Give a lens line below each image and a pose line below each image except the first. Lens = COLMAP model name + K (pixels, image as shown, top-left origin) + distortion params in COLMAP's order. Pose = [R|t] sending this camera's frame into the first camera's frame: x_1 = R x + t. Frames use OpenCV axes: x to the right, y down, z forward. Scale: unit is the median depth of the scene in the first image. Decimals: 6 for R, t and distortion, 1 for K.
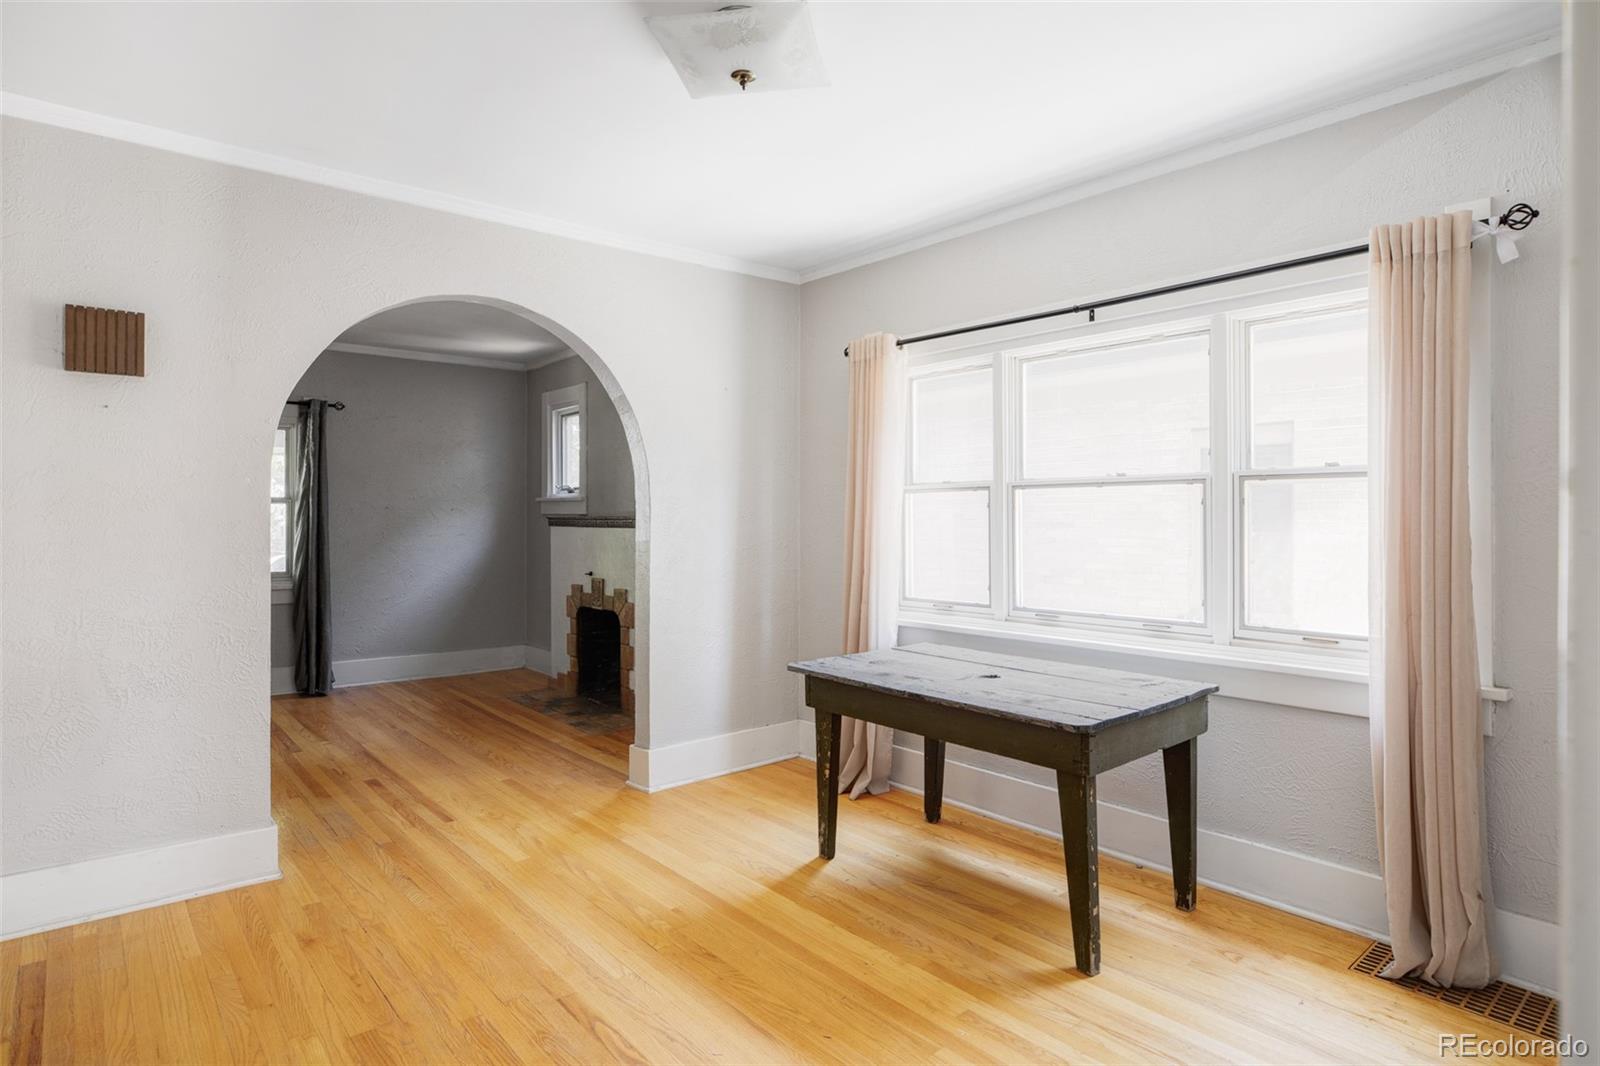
lens RADIAL K [[906.2, 0, 808.5], [0, 906.2, 519.8], [0, 0, 1]] dist [-0.024706, 0.013260]
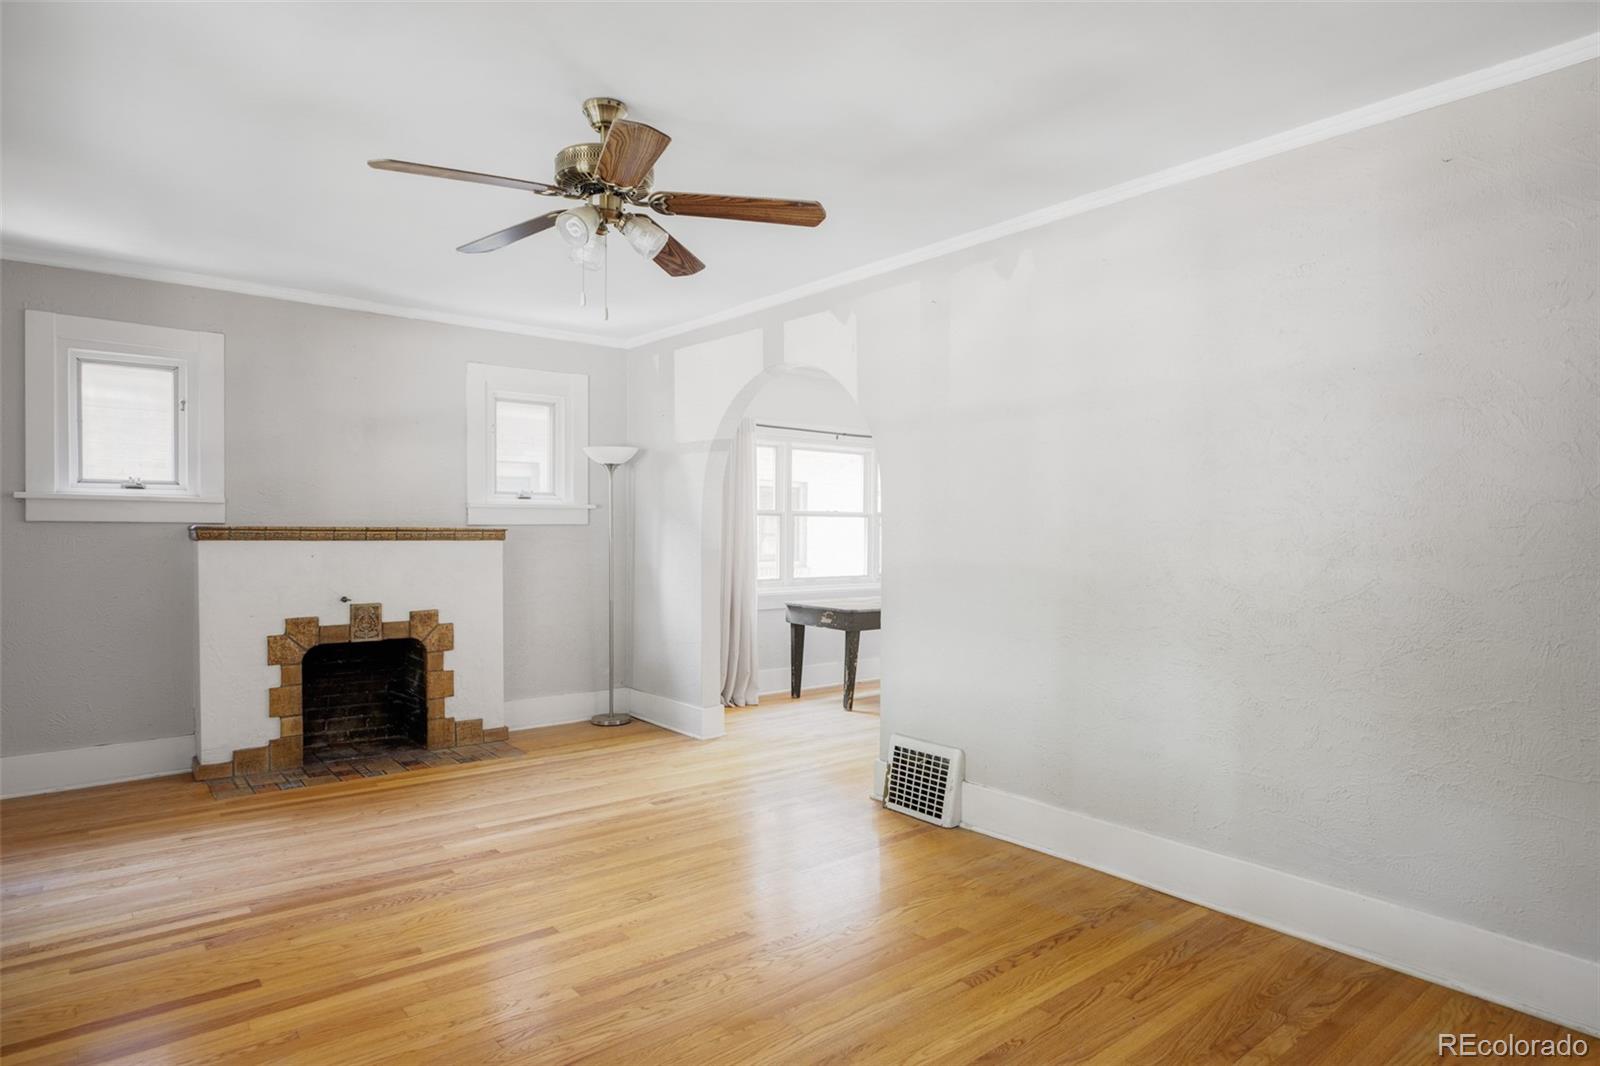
lens RADIAL K [[906.2, 0, 819.7], [0, 906.2, 535.3], [0, 0, 1]] dist [-0.024706, 0.013260]
pose [[0.001486, -0.003388, 0.999993, -1.005957], [-0.002318, 0.999992, 0.003391, -0.000728], [-0.999996, -0.002323, 0.001478, 0.569373]]
